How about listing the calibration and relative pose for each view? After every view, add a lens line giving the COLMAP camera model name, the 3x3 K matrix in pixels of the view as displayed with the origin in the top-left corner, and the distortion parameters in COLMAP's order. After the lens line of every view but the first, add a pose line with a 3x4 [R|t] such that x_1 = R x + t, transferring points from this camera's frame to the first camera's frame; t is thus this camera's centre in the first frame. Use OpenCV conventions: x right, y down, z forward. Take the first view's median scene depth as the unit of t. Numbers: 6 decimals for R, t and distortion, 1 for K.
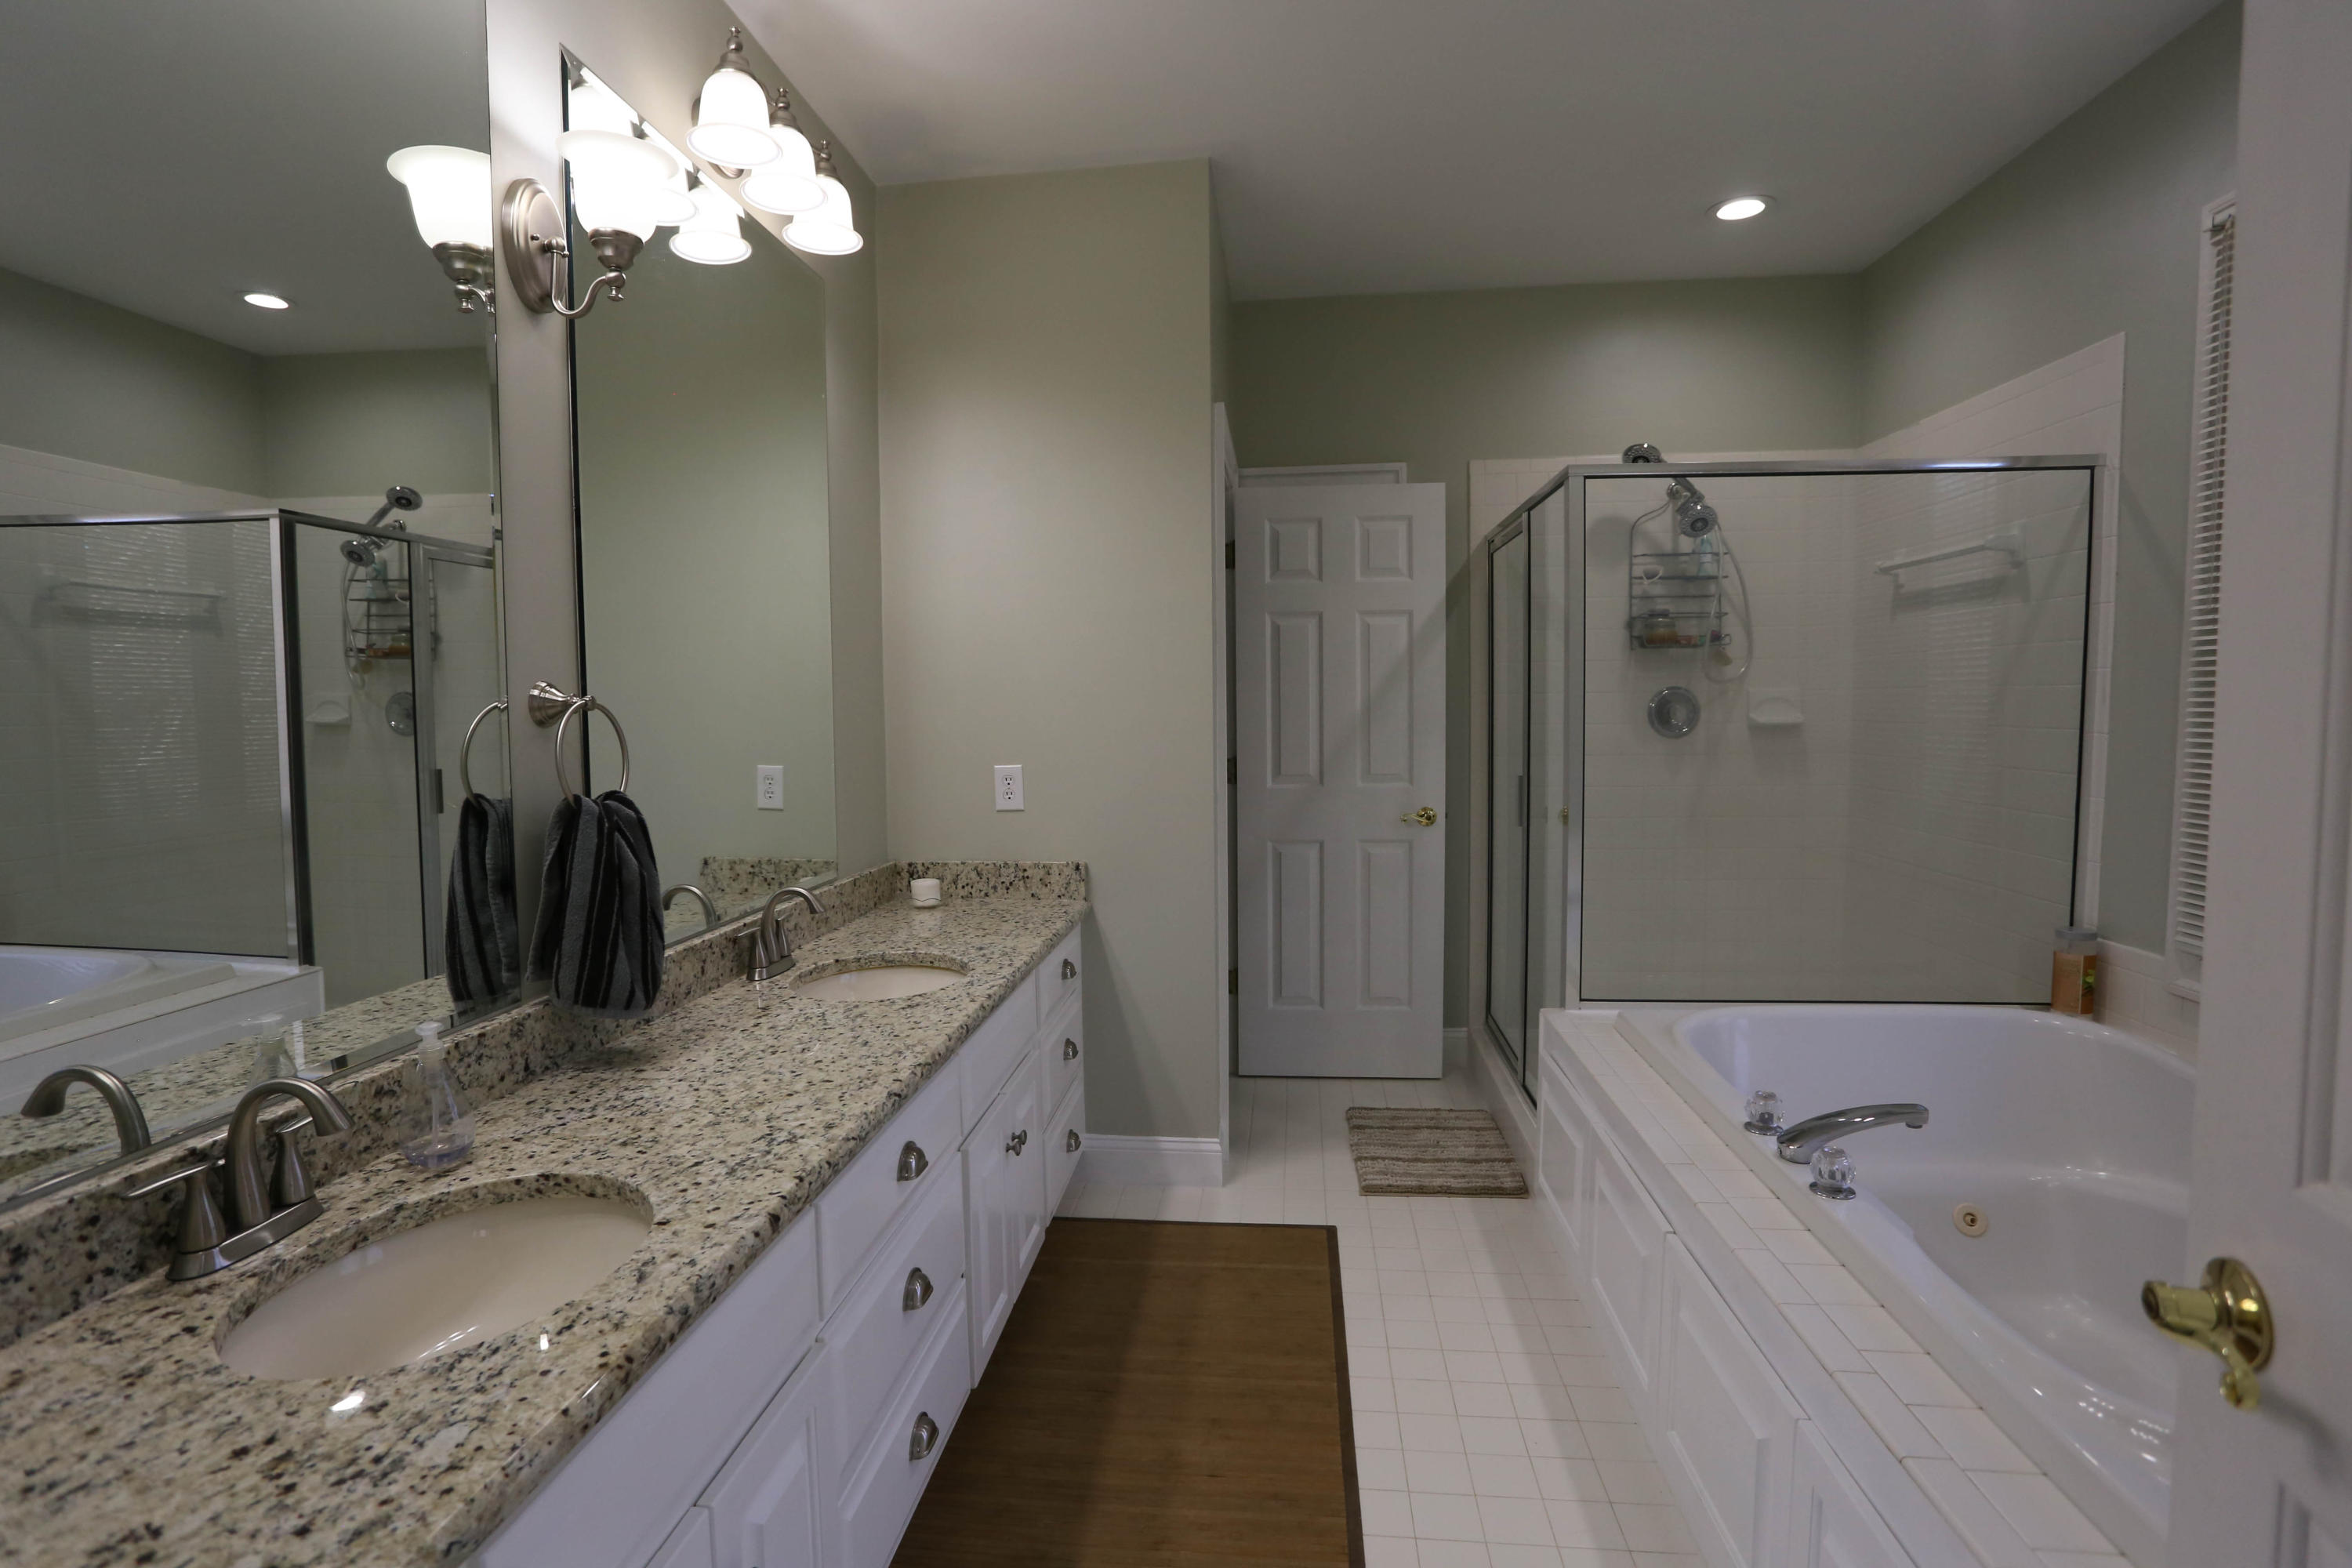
lens RADIAL K [[1147.8, 0, 1151.3], [0, 1147.8, 782.8], [0, 0, 1]] dist [-0.077337, 0.033222]
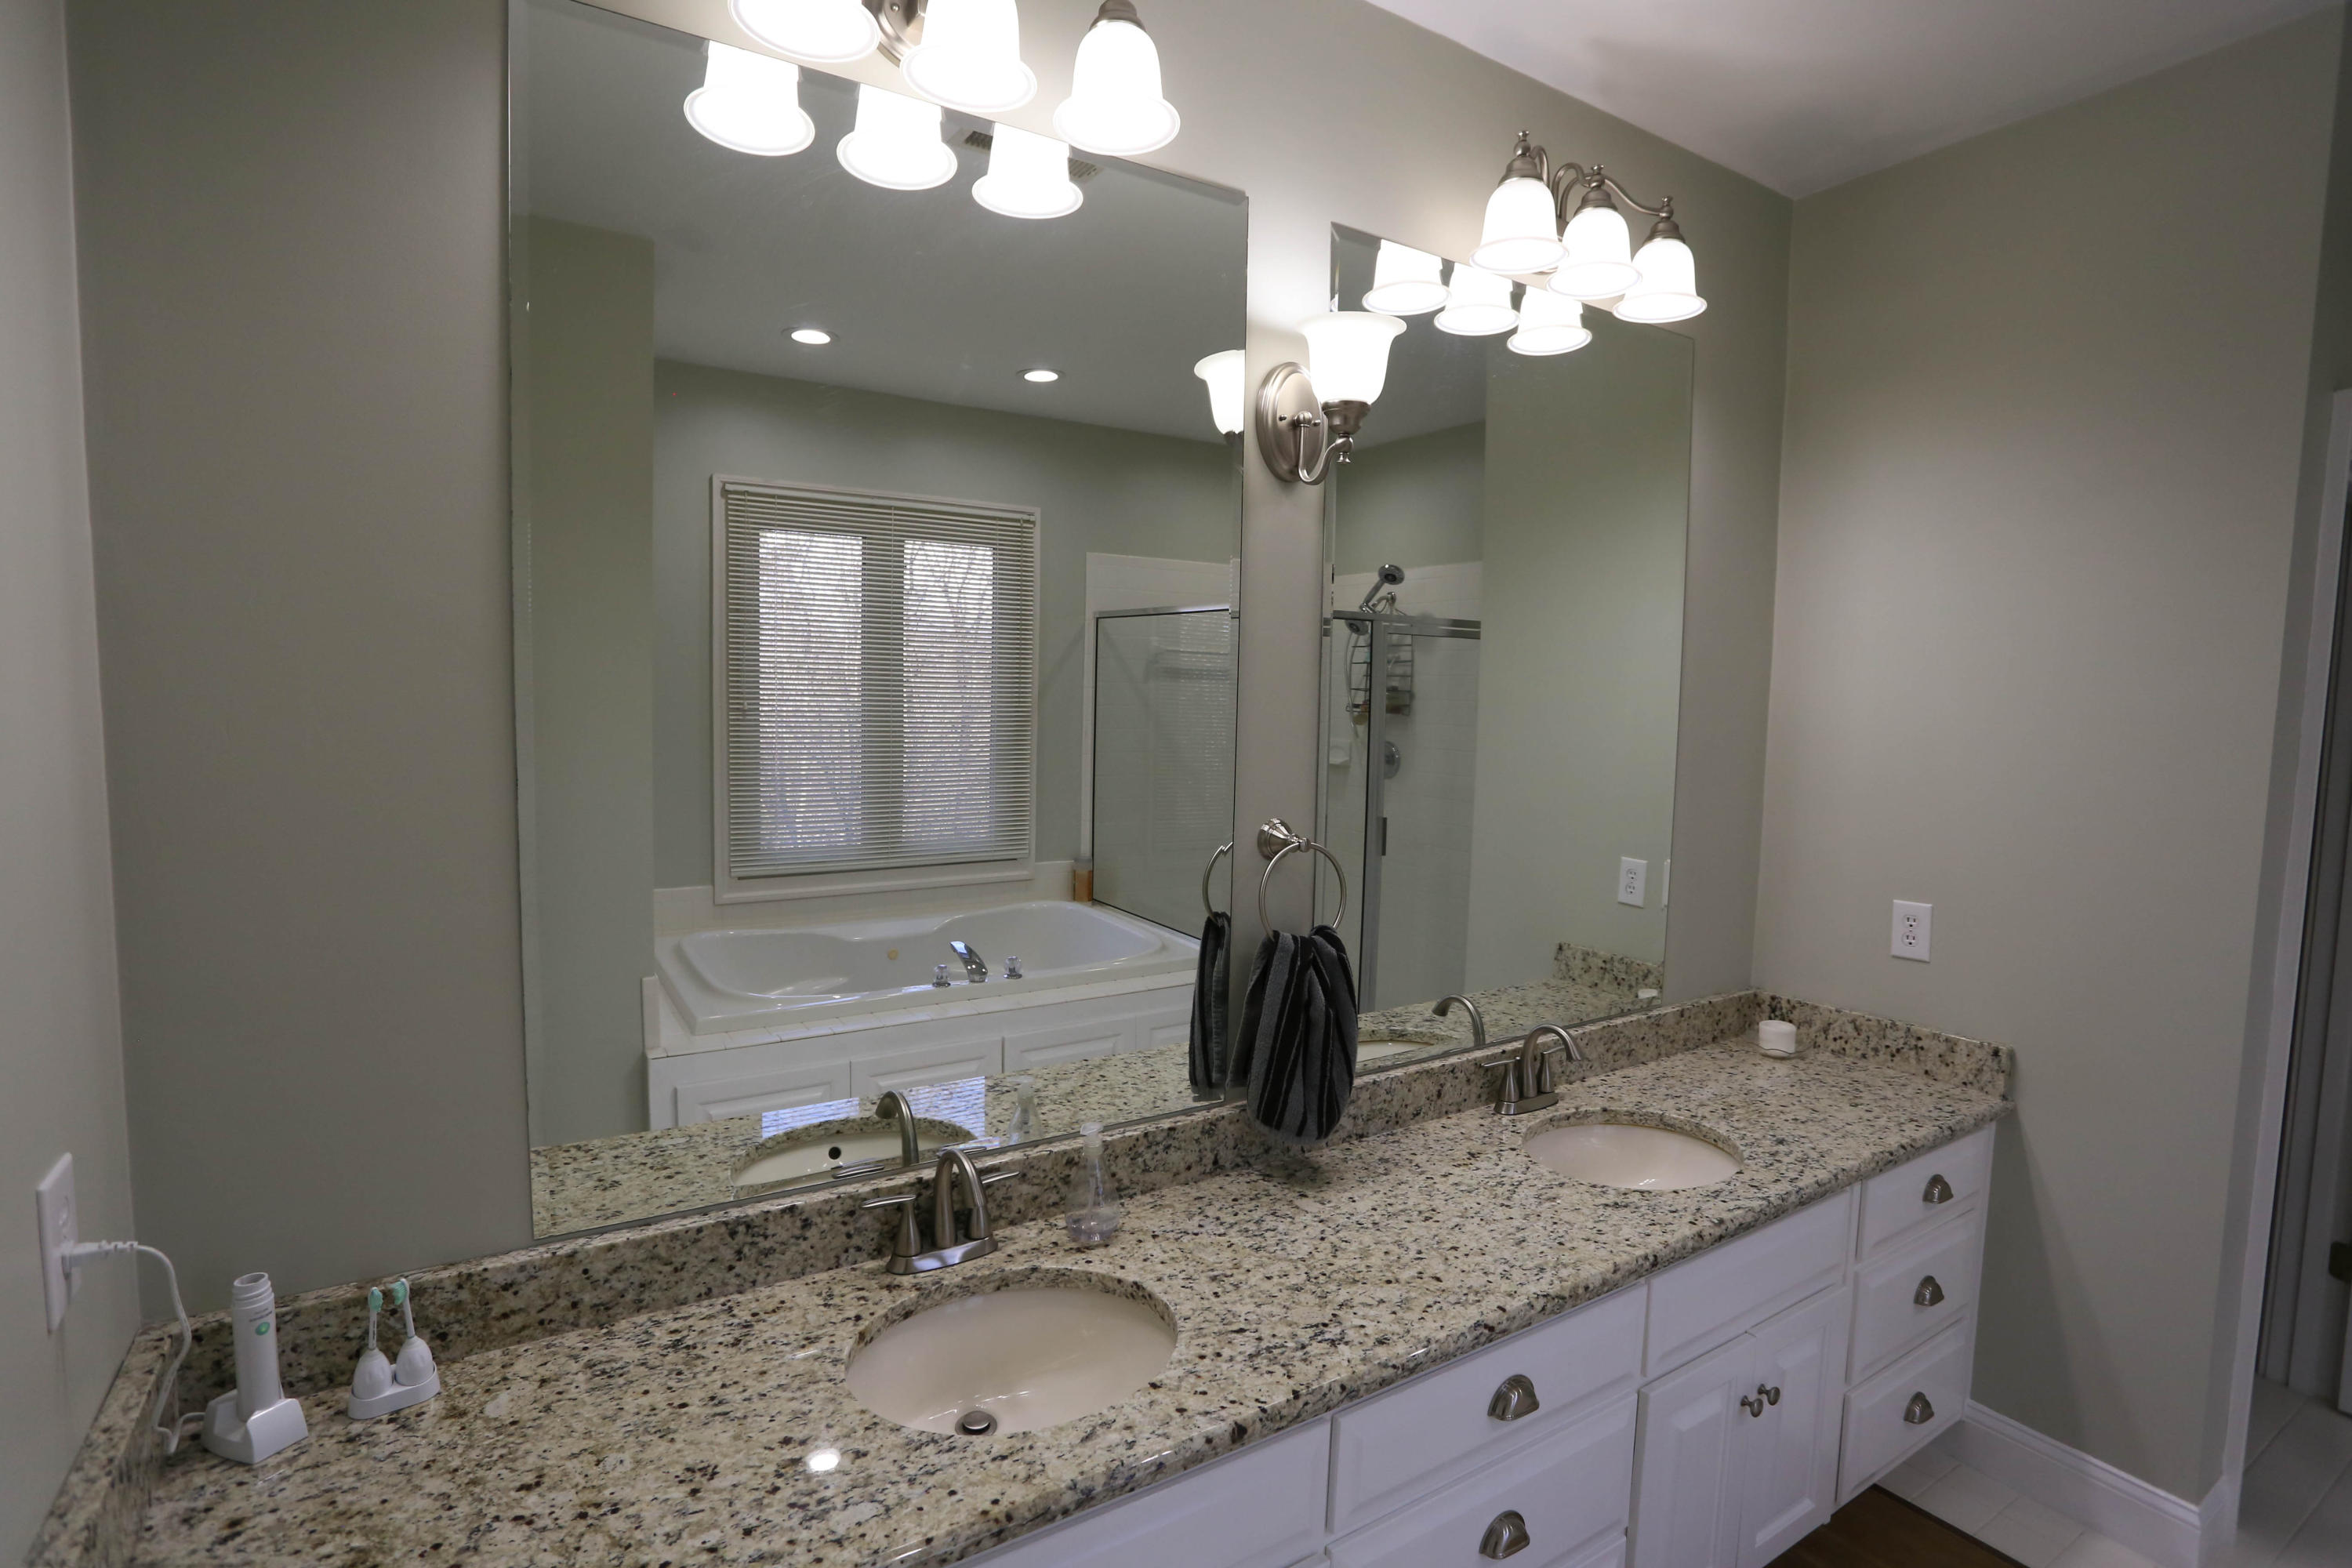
lens RADIAL K [[1147.8, 0, 1151.3], [0, 1147.8, 782.8], [0, 0, 1]] dist [-0.077337, 0.033222]
pose [[0.627293, 0.087372, -0.773867, 0.160705], [-0.081804, 0.995582, 0.046095, -0.108512], [0.774475, 0.034390, 0.631669, 0.127931]]
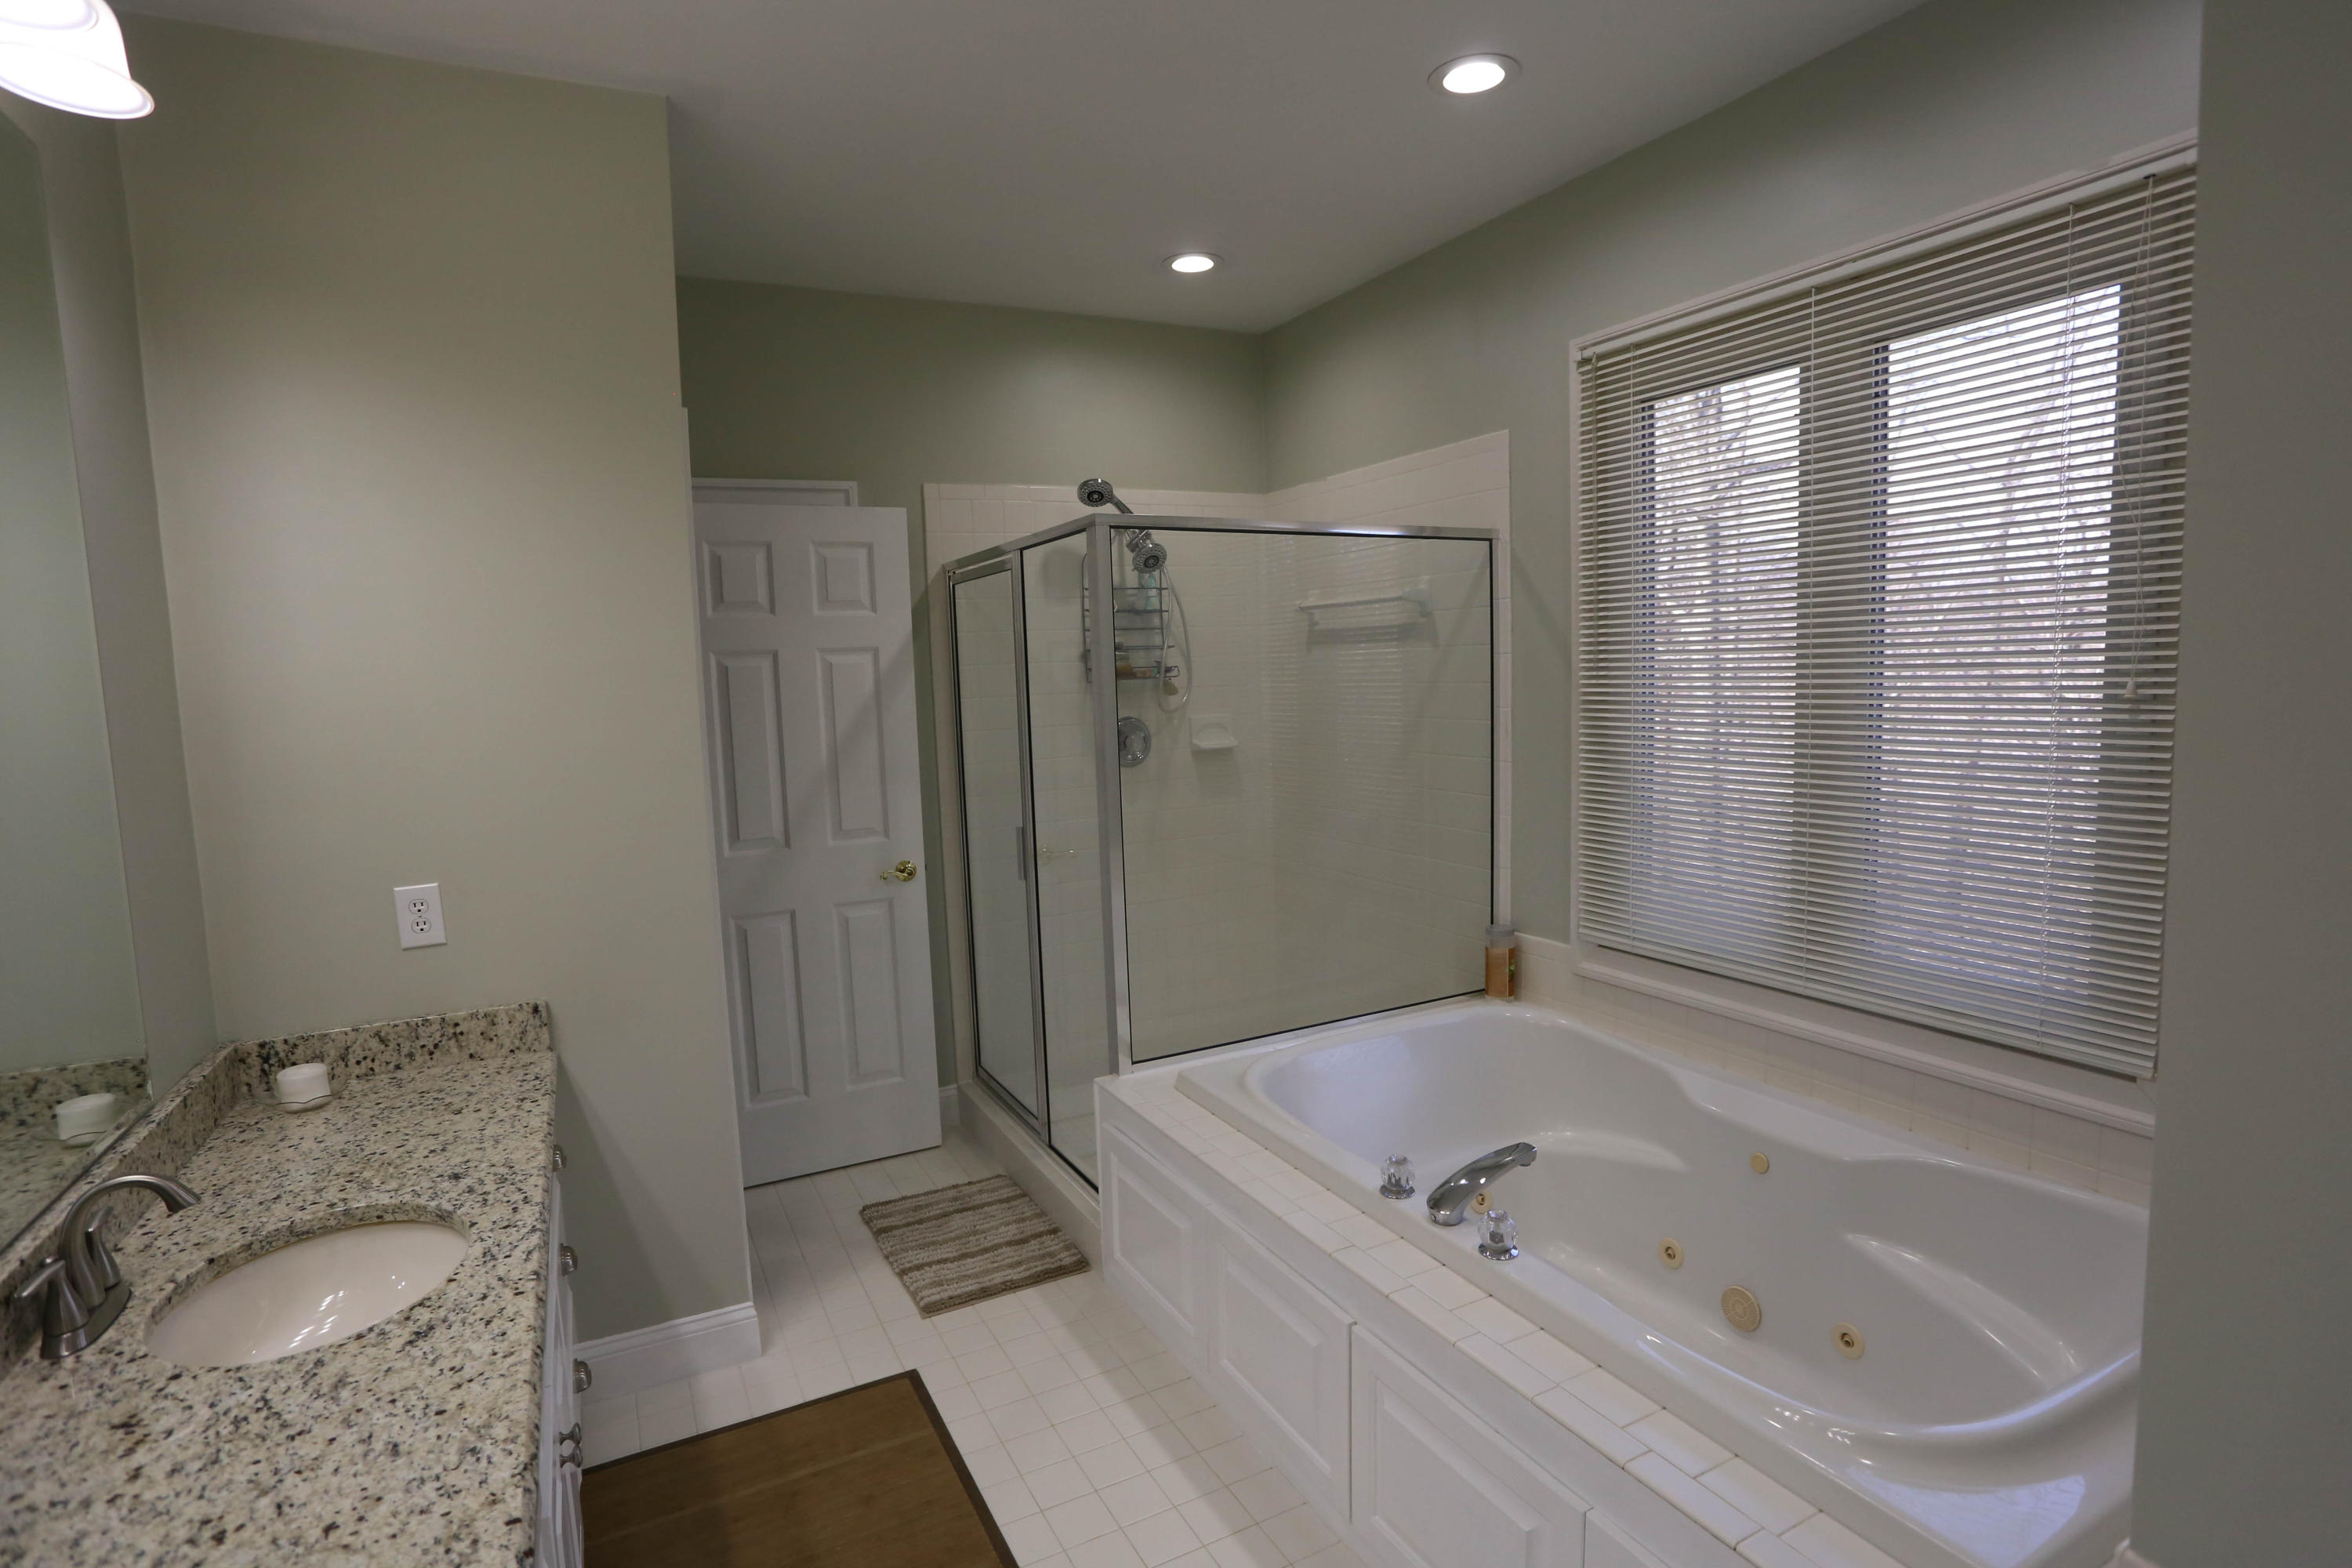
lens RADIAL K [[1147.8, 0, 1151.3], [0, 1147.8, 782.8], [0, 0, 1]] dist [-0.077337, 0.033222]
pose [[0.831371, -0.070713, 0.551201, -0.148628], [0.062995, 0.997470, 0.032949, -0.089688], [-0.552136, 0.007330, 0.833722, 0.184329]]
